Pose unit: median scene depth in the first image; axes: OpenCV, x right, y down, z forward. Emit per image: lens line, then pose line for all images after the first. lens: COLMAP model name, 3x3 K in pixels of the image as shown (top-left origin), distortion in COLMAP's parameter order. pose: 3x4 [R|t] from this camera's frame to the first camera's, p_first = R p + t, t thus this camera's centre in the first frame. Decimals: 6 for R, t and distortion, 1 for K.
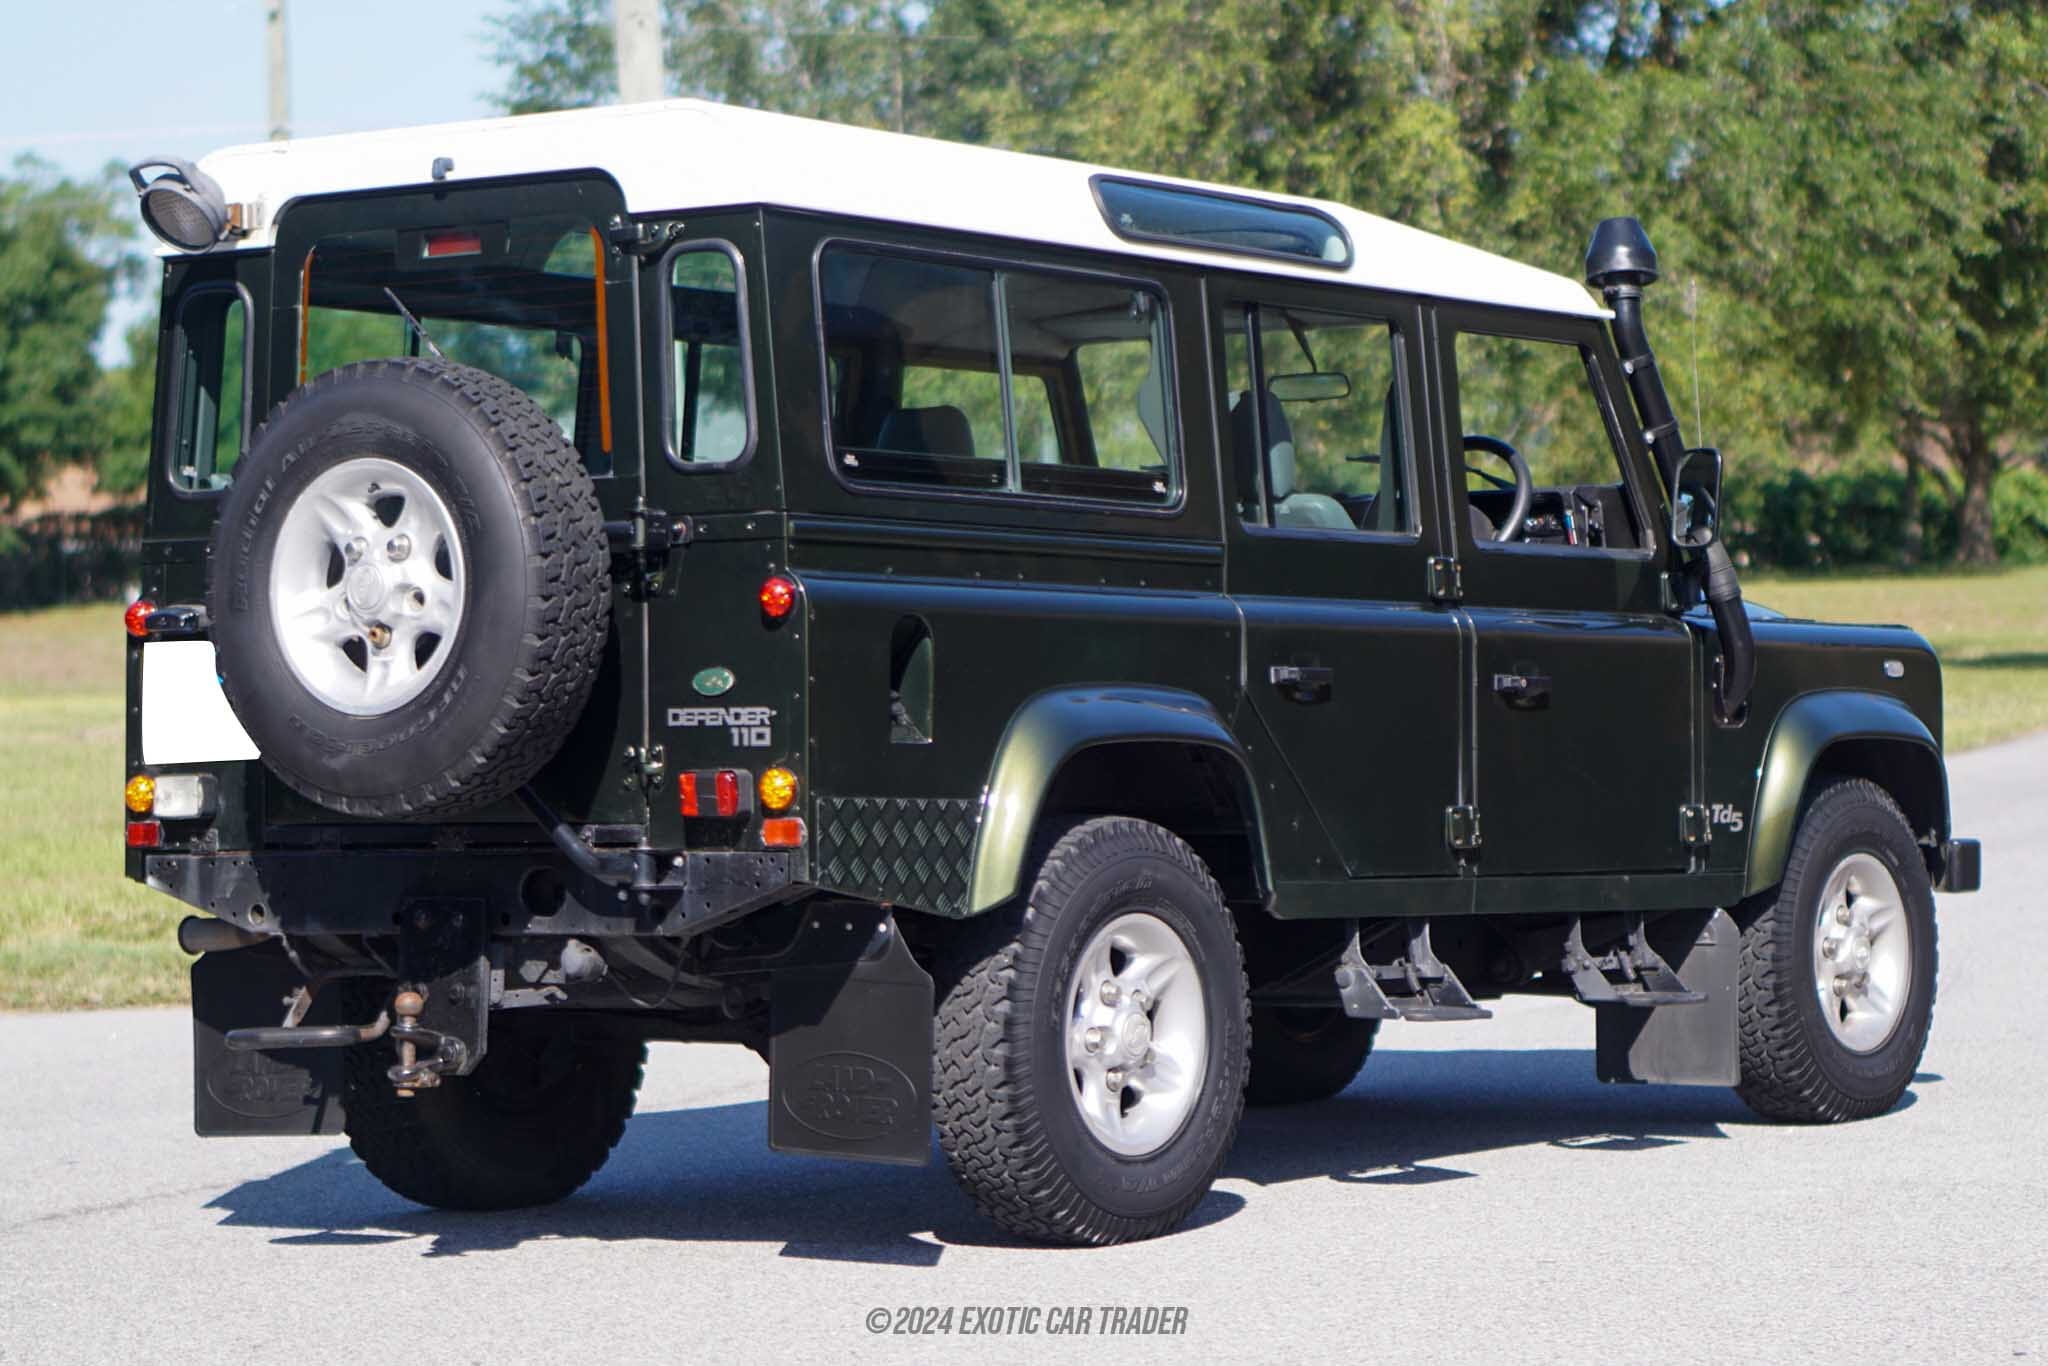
lens RADIAL K [[5607.7, 0, 1024.0], [0, 5607.7, 683.0], [0, 0, 1]] dist [0.079786, 0.681731]
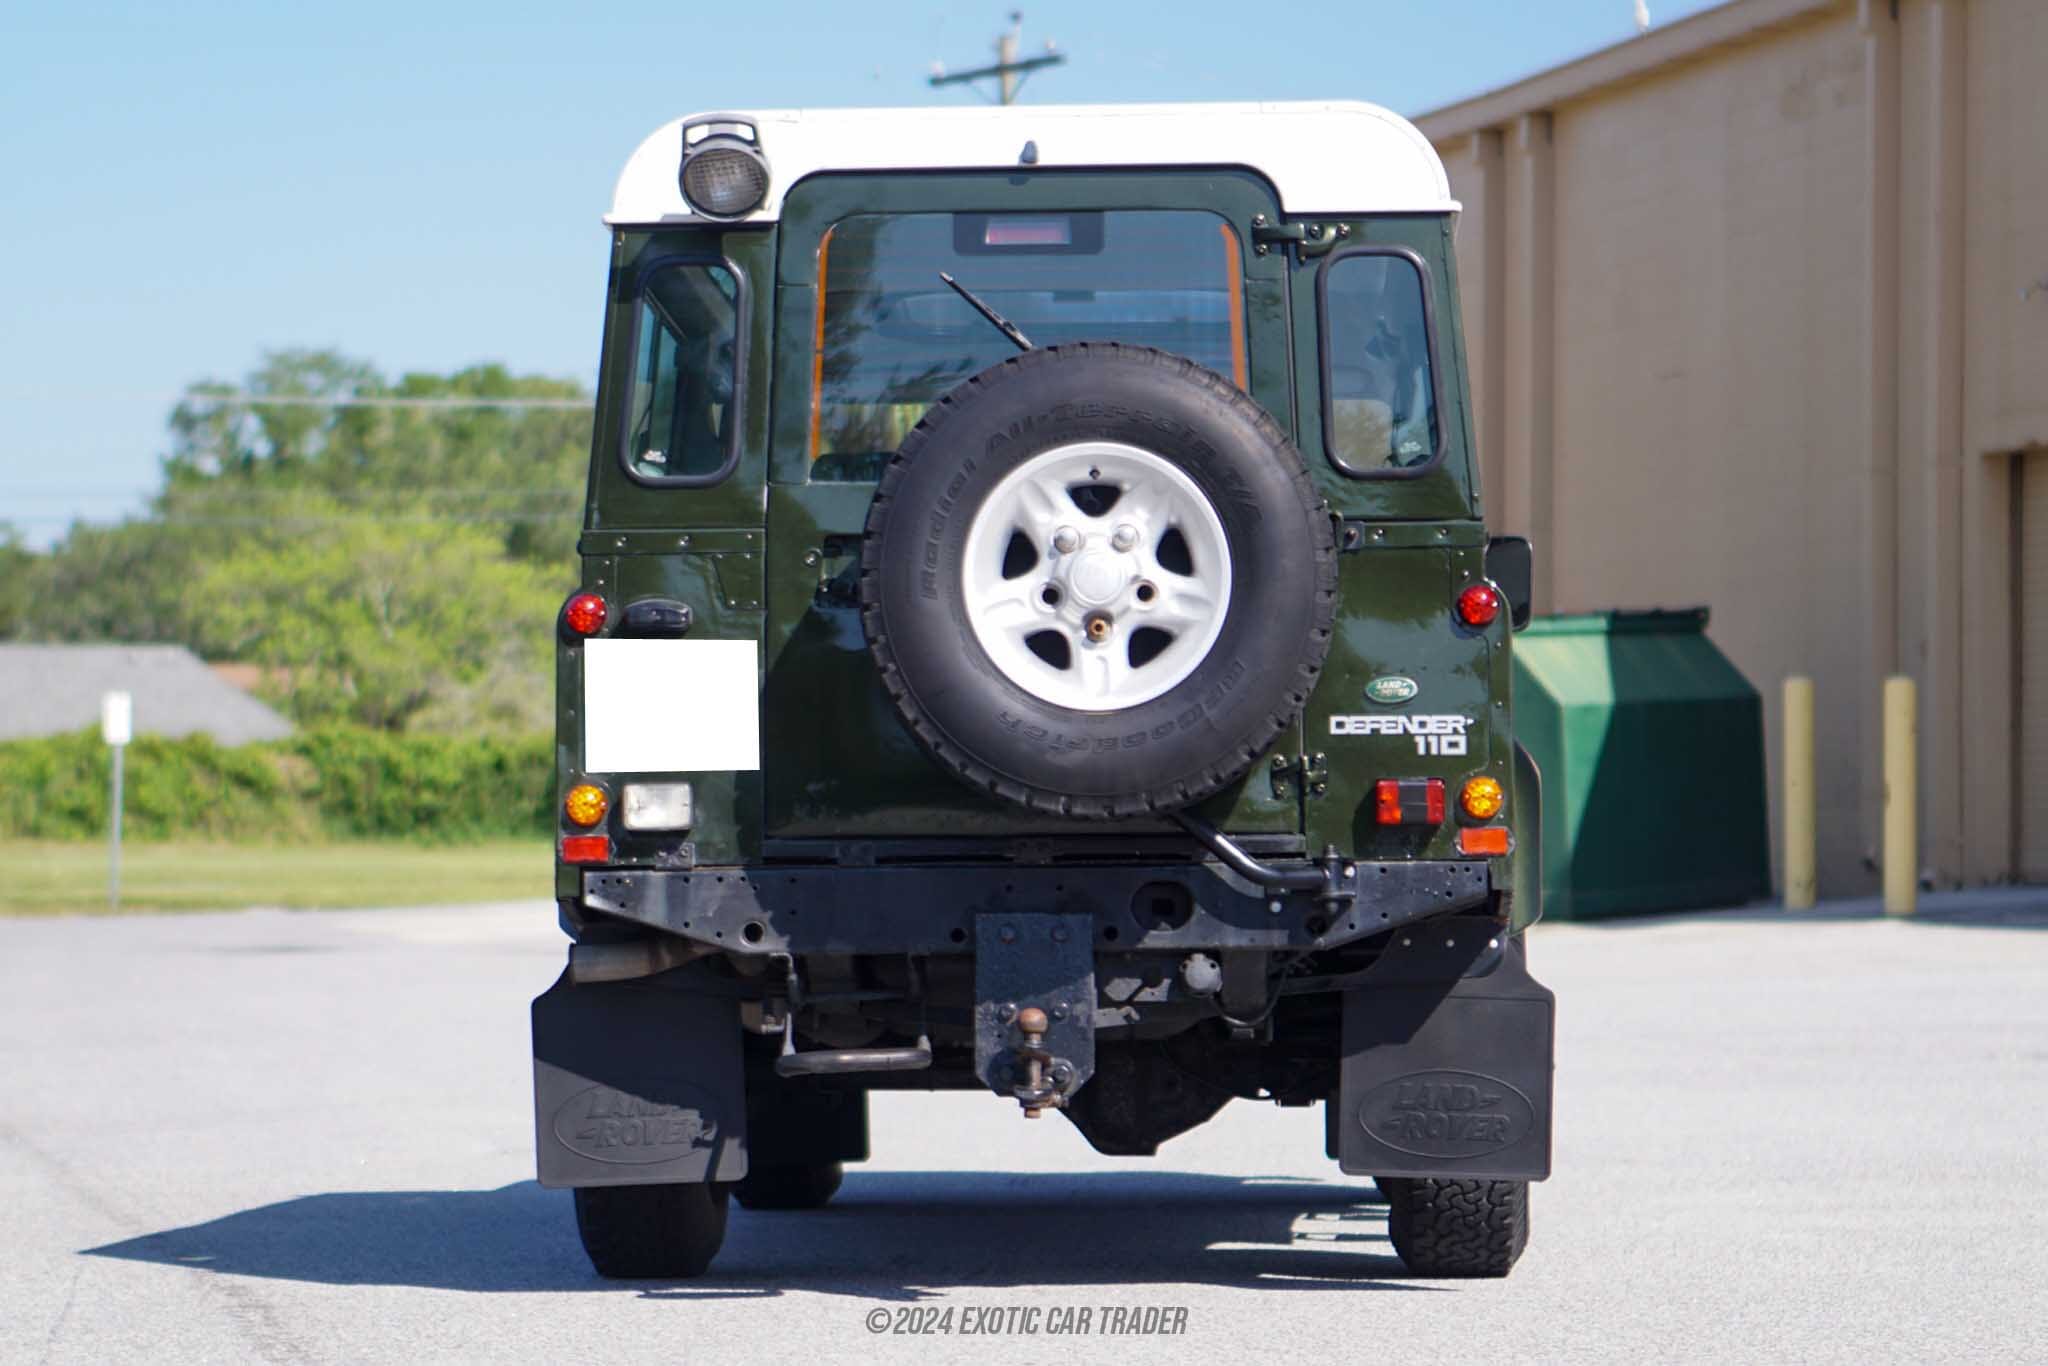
lens RADIAL K [[5607.7, 0, 1024.0], [0, 5607.7, 683.0], [0, 0, 1]] dist [0.079786, 0.681731]
pose [[0.818773, 0.041916, 0.572585, -0.663461], [-0.009311, 0.998170, -0.059757, 0.057370], [-0.574042, 0.043596, 0.817665, 0.225060]]
